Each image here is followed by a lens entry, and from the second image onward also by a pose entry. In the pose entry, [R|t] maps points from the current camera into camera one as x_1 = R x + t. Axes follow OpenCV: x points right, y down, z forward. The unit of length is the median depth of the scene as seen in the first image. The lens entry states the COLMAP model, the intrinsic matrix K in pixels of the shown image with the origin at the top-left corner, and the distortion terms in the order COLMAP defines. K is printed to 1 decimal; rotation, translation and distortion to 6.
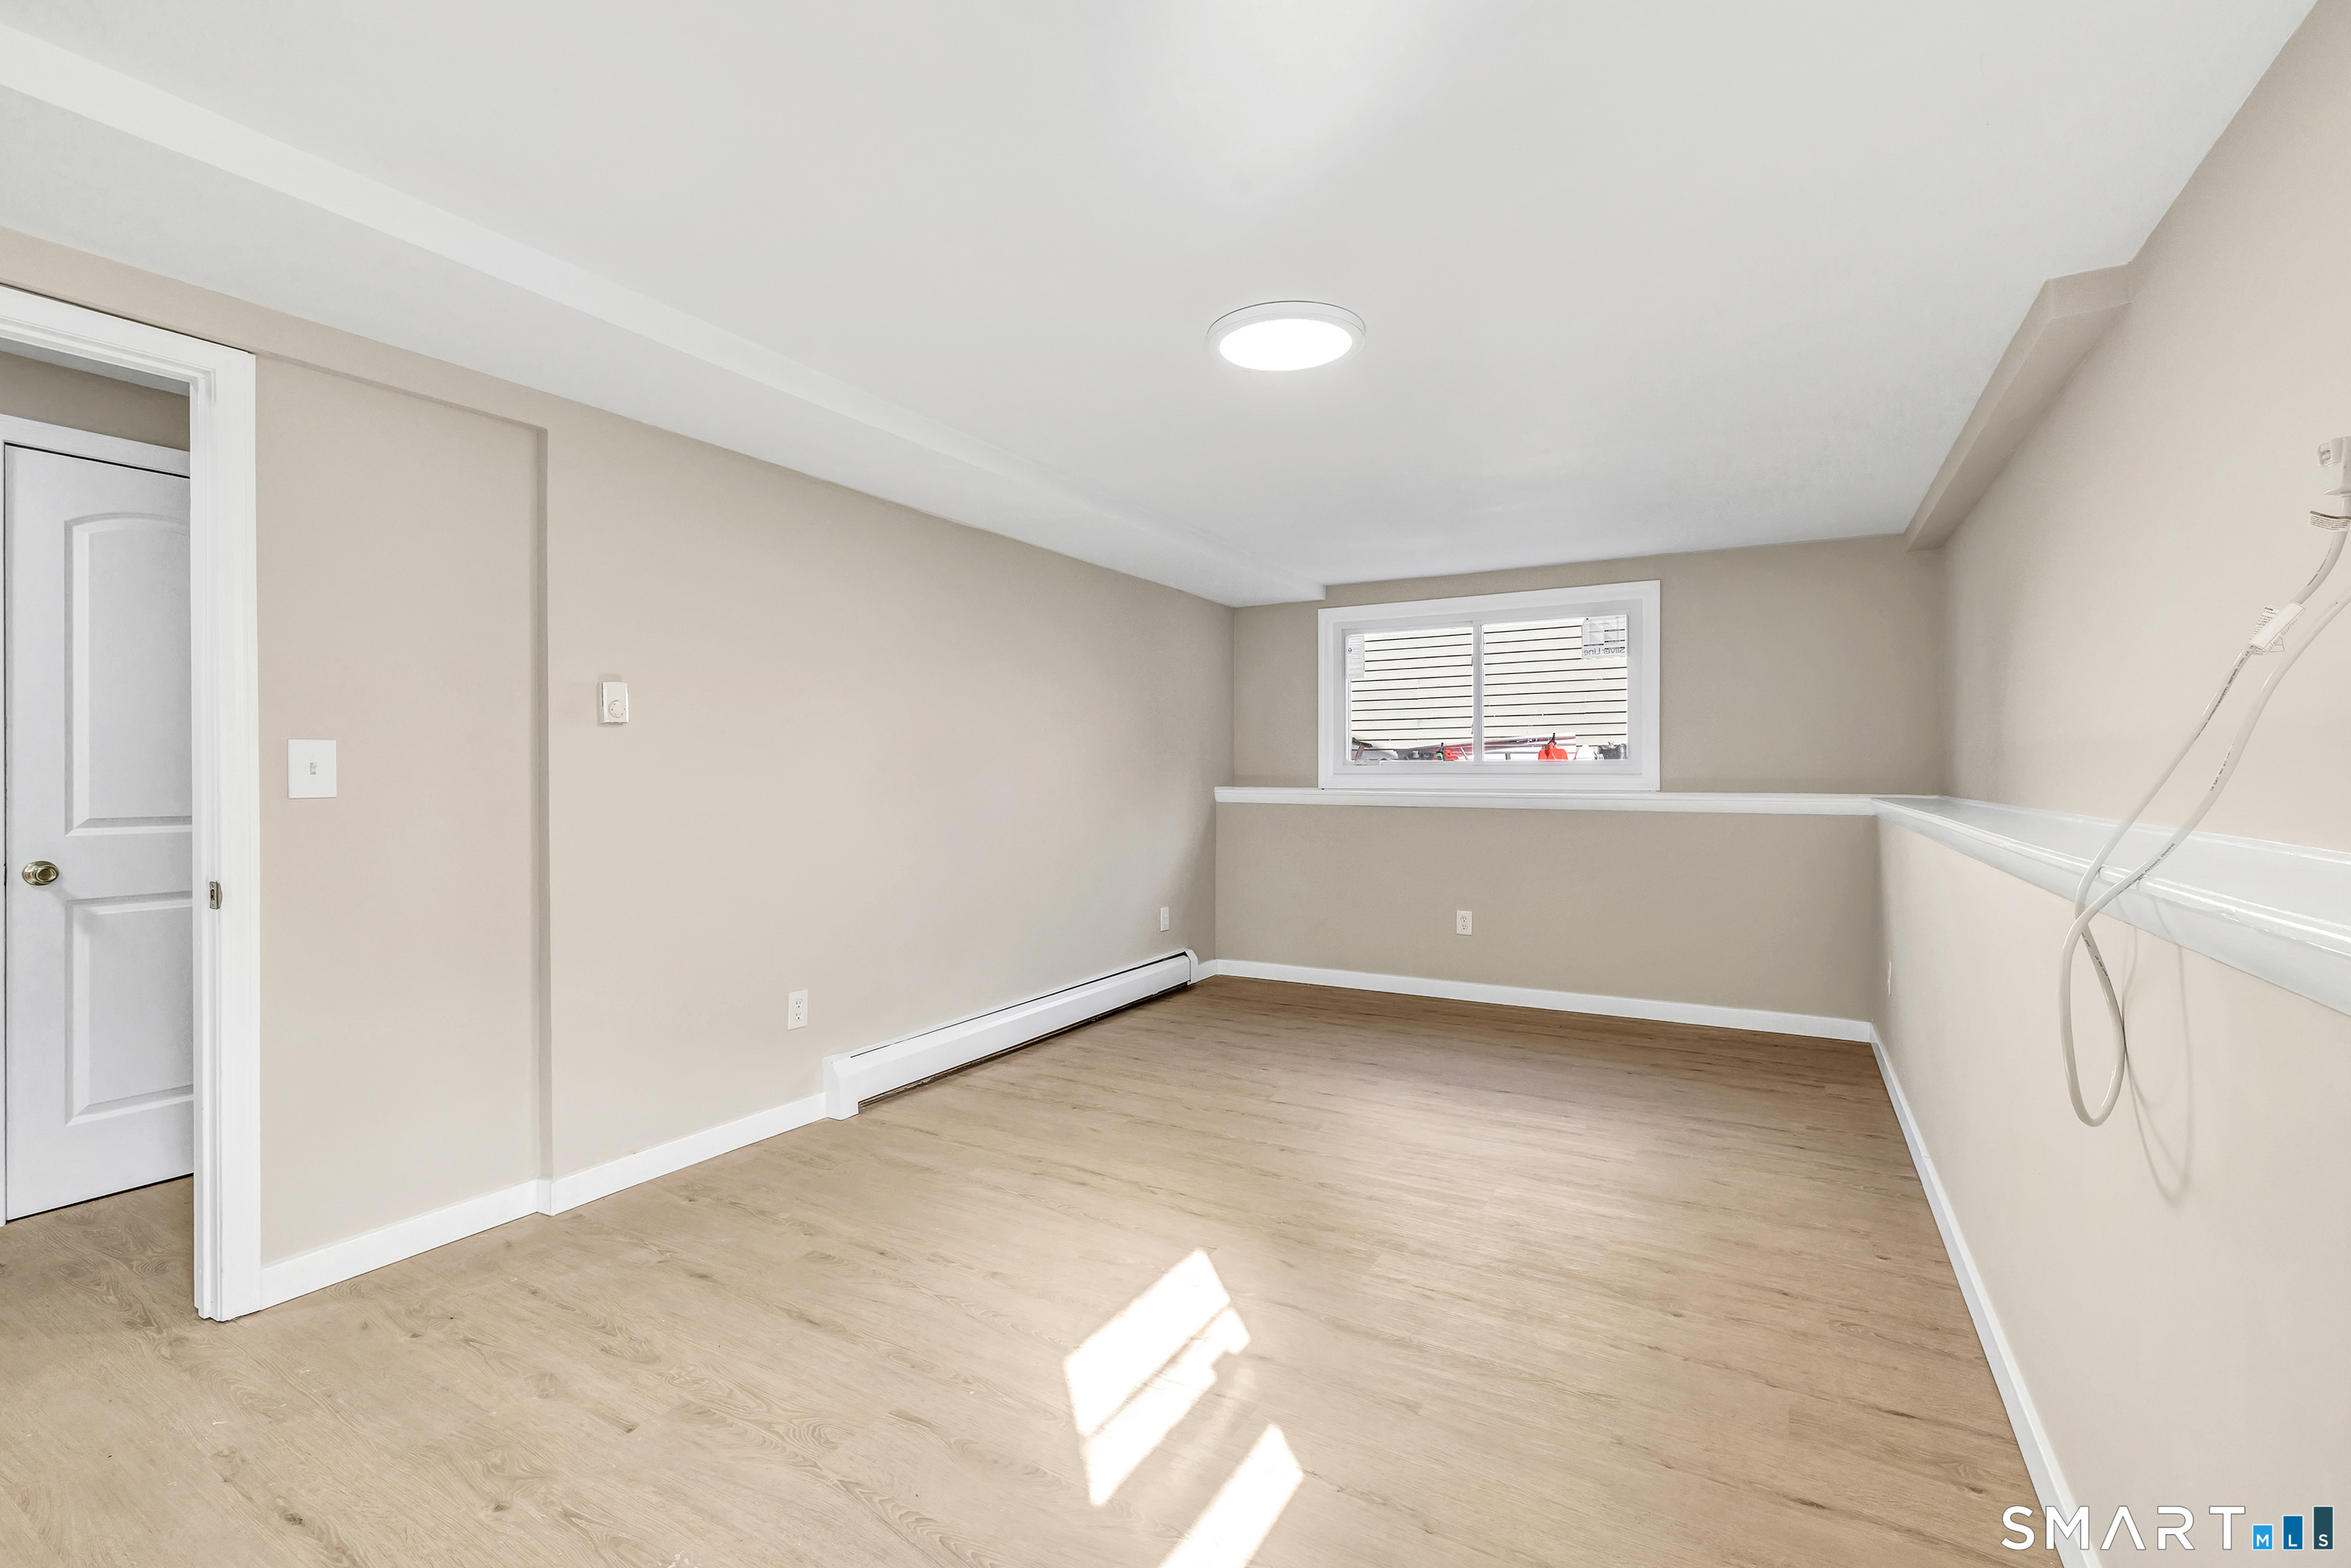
lens RADIAL K [[1027.9, 0, 1172.4], [0, 1027.9, 792.6], [0, 0, 1]] dist [-0.002266, 0.000811]
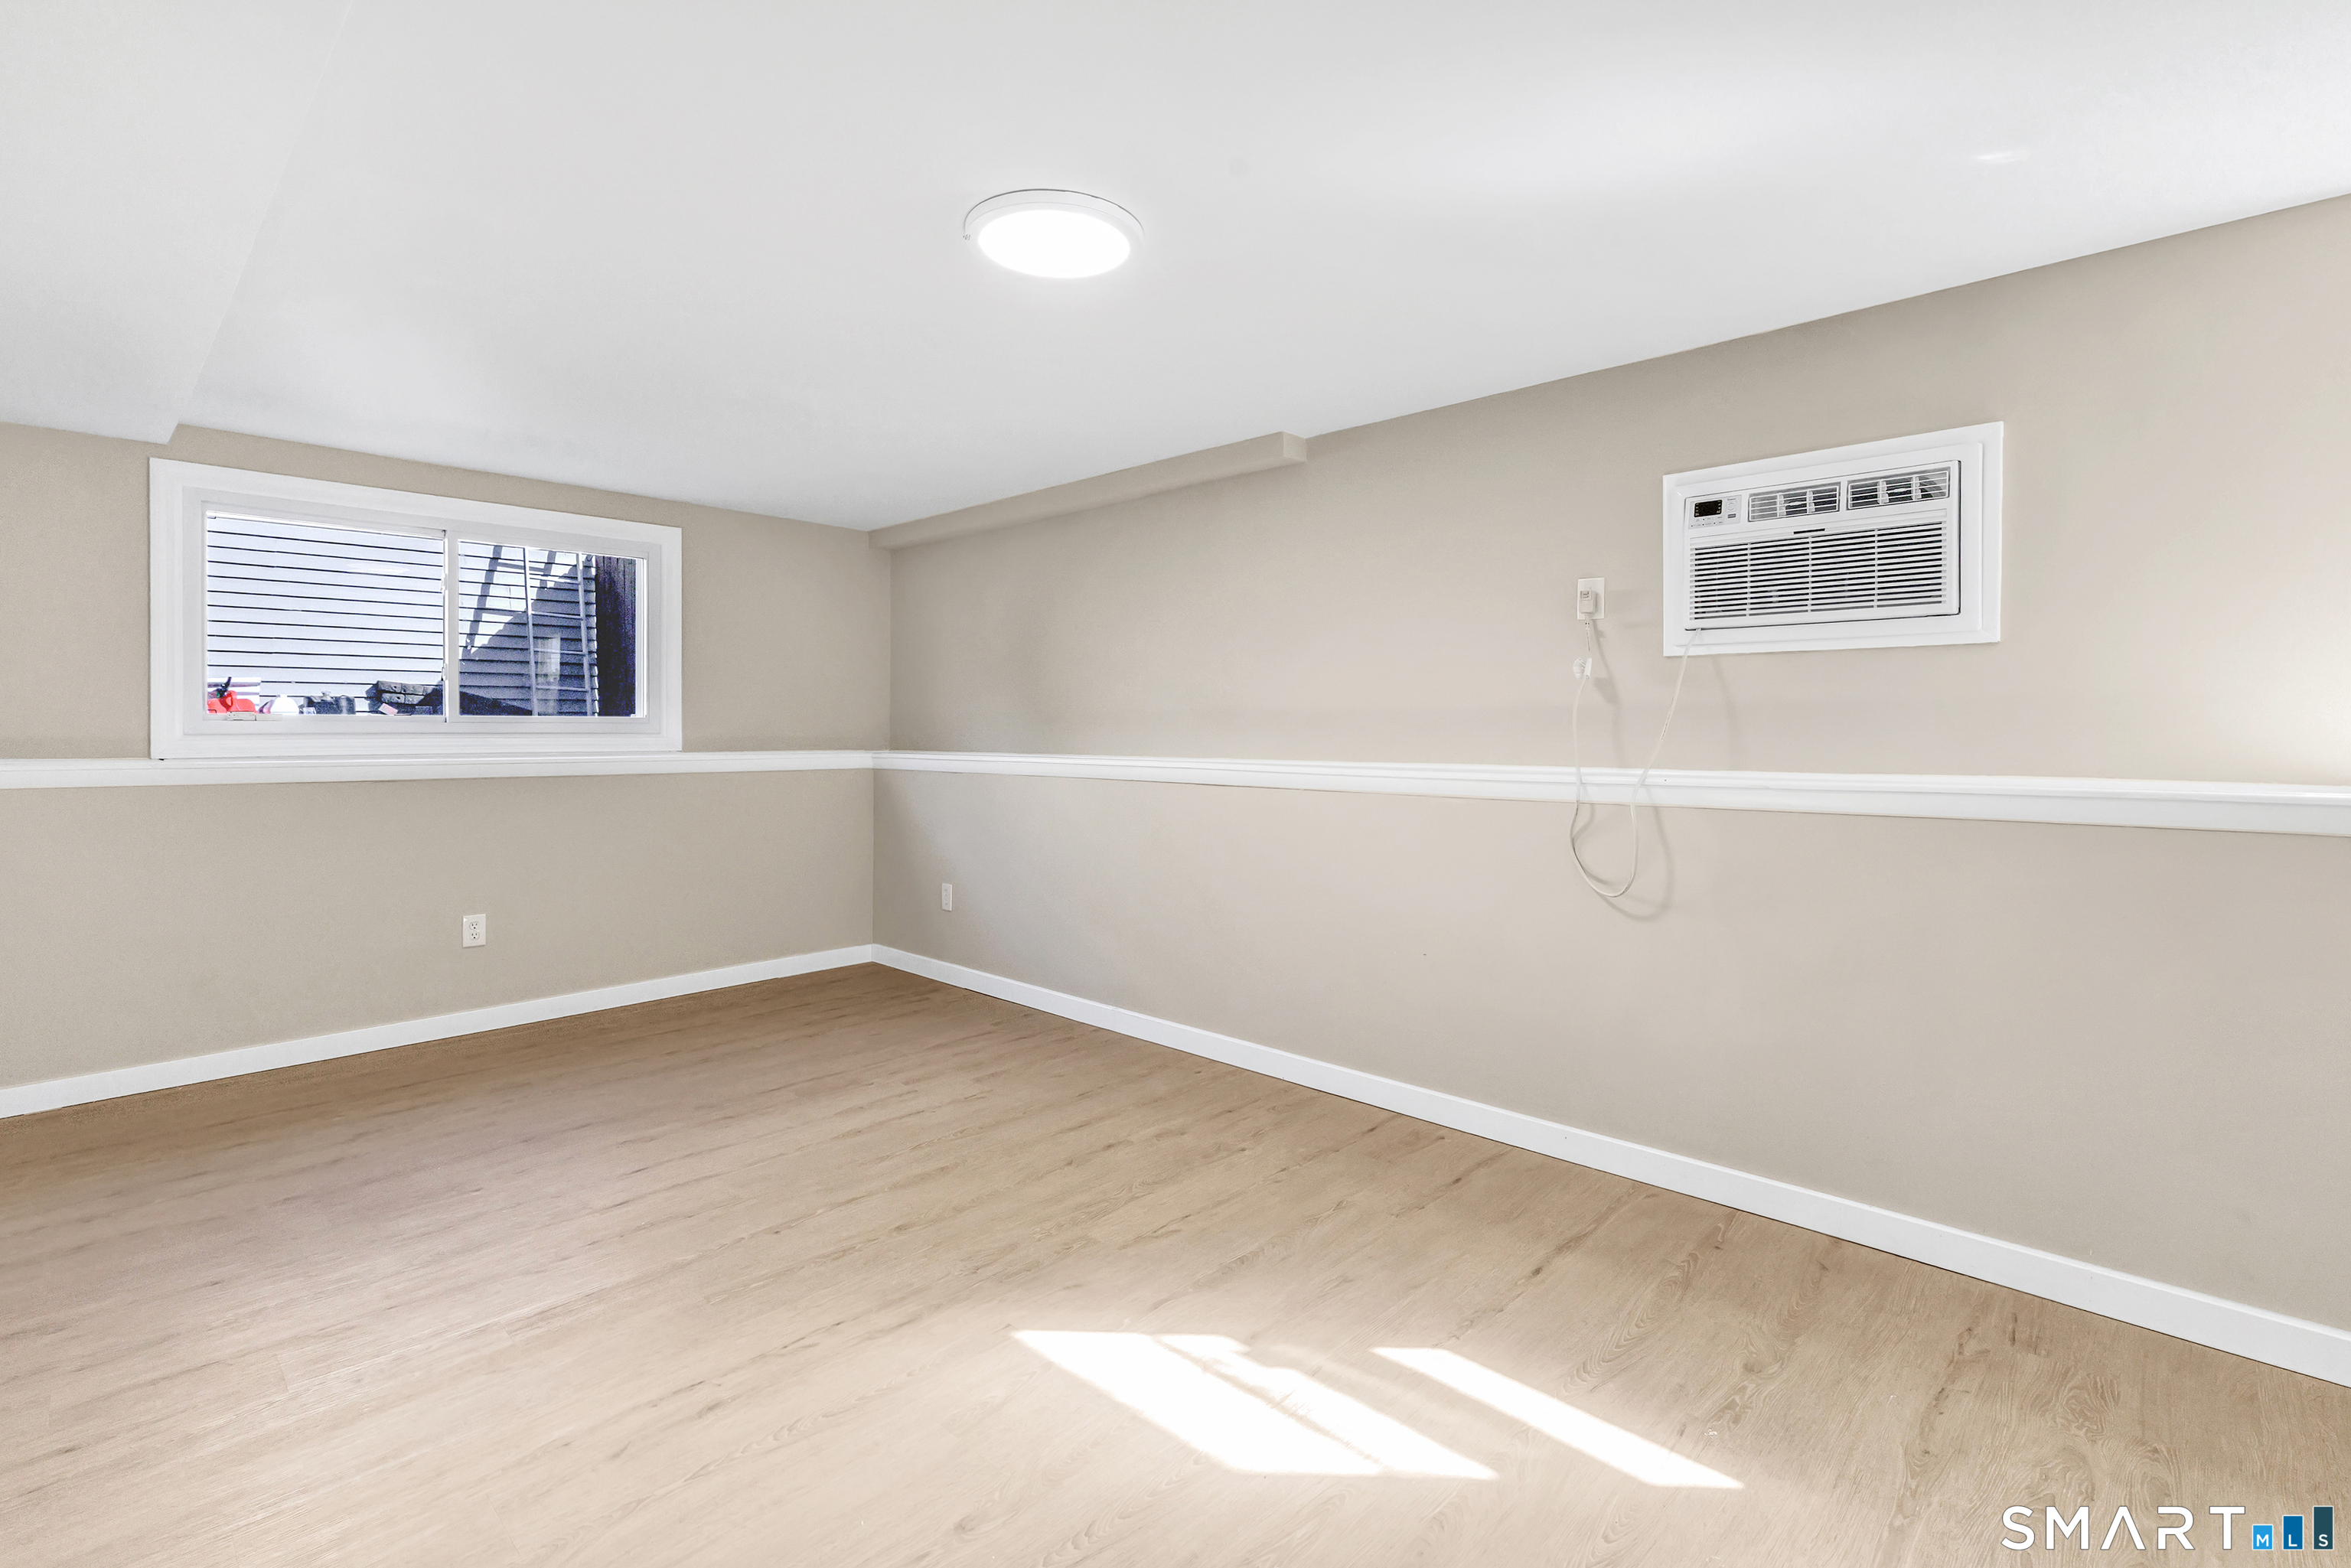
lens RADIAL K [[1049.5, 0, 1158.6], [0, 1049.5, 754.4], [0, 0, 1]] dist [-0.001331, -0.000215]
pose [[0.244284, -0.020522, 0.969487, -0.573801], [0.017458, 0.999707, 0.016762, -0.012104], [-0.969547, 0.012831, 0.244570, 0.542579]]
